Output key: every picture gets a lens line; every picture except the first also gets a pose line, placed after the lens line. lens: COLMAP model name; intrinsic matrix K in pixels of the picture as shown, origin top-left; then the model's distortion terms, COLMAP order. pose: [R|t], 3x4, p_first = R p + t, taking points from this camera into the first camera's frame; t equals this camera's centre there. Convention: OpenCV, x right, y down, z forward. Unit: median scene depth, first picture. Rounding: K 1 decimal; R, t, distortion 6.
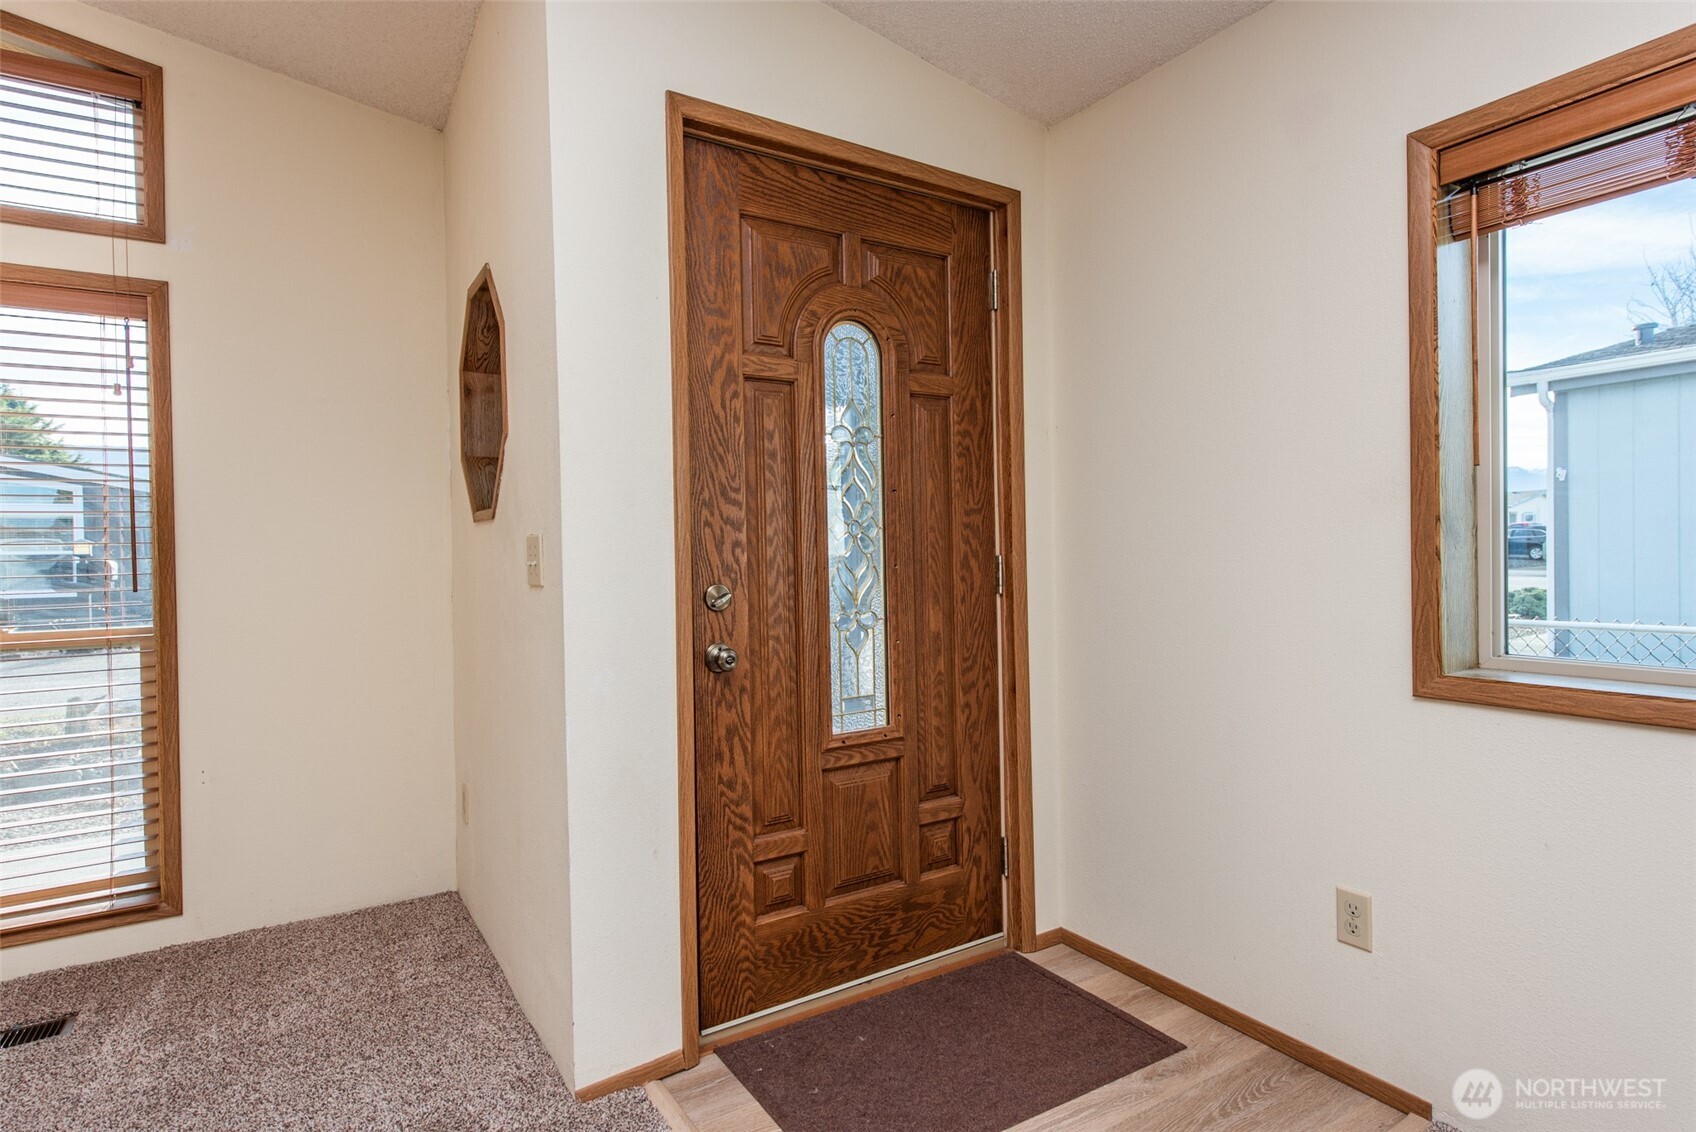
lens RADIAL K [[912.4, 0, 840.1], [0, 912.4, 566.4], [0, 0, 1]] dist [0.015056, -0.001005]
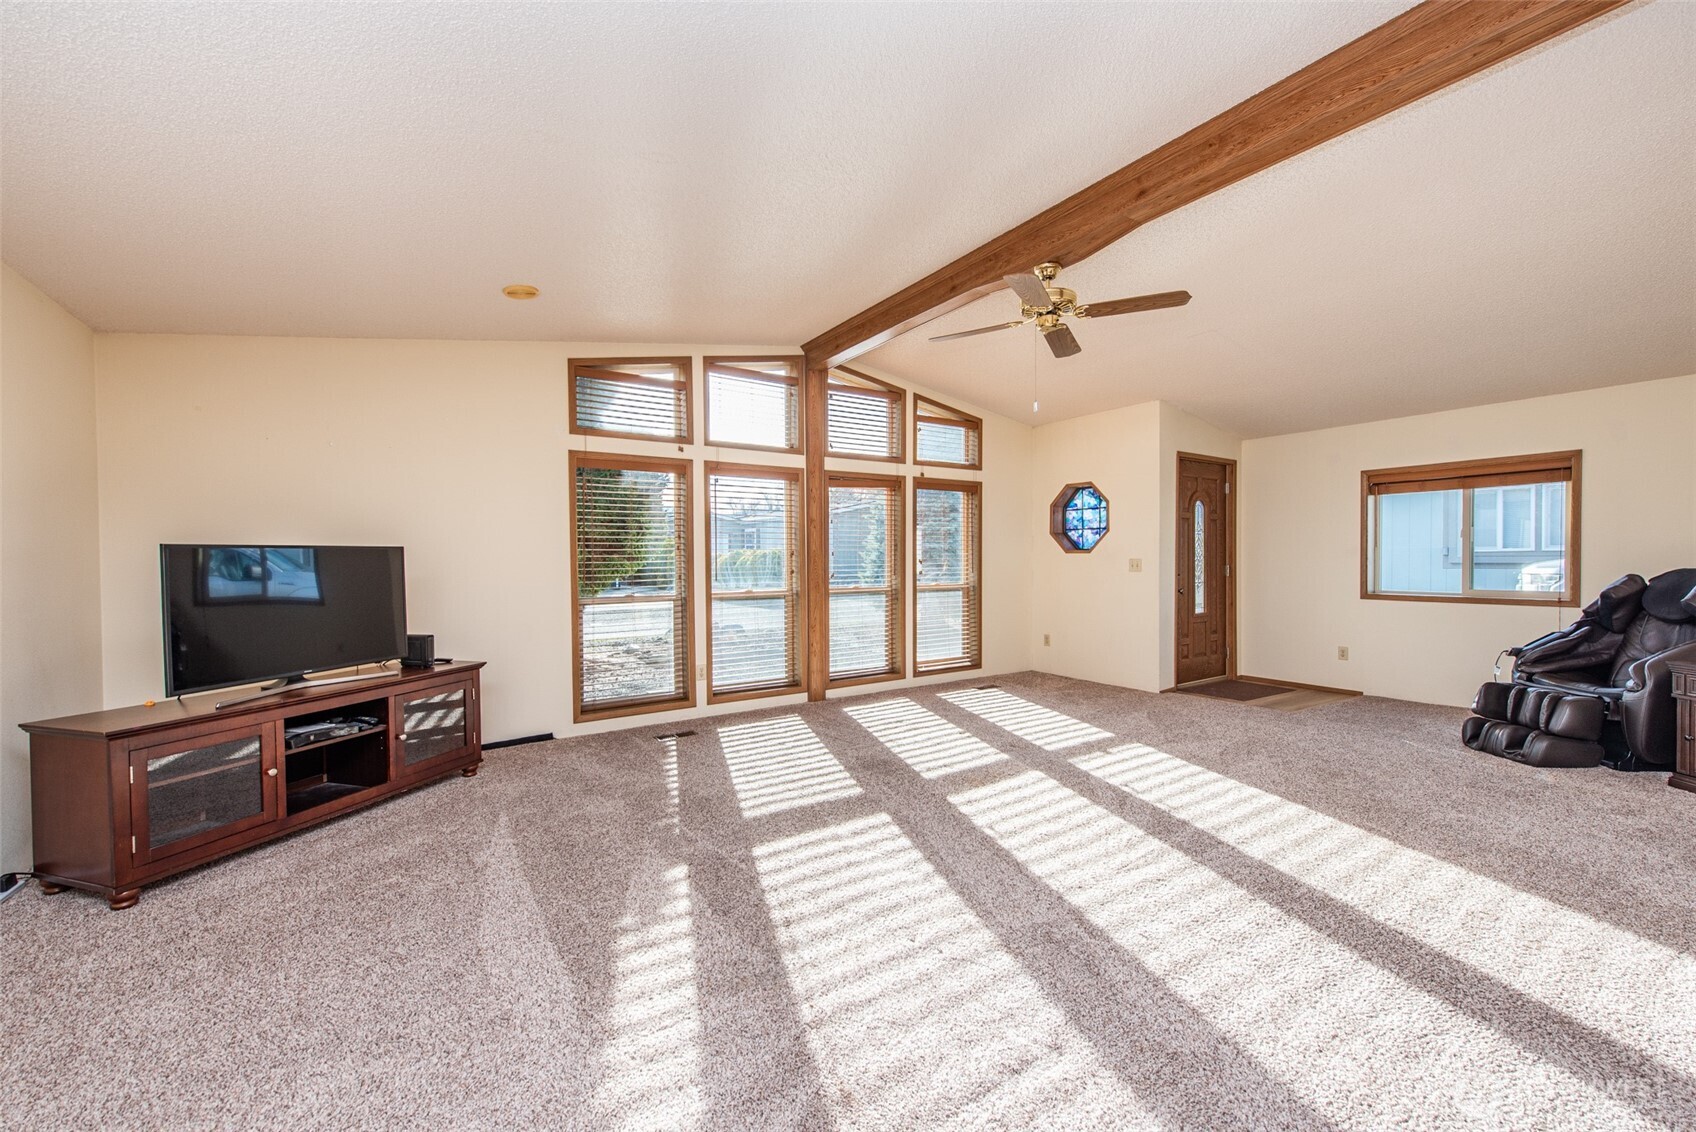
lens RADIAL K [[663.1, 0, 845.4], [0, 663.1, 569.3], [0, 0, 1]] dist [0.003254, -0.000159]
pose [[0.999902, 0.010880, 0.008809, -1.430948], [-0.010879, 0.999941, -0.000136, 0.023219], [-0.008810, 0.000041, 0.999961, -1.648922]]
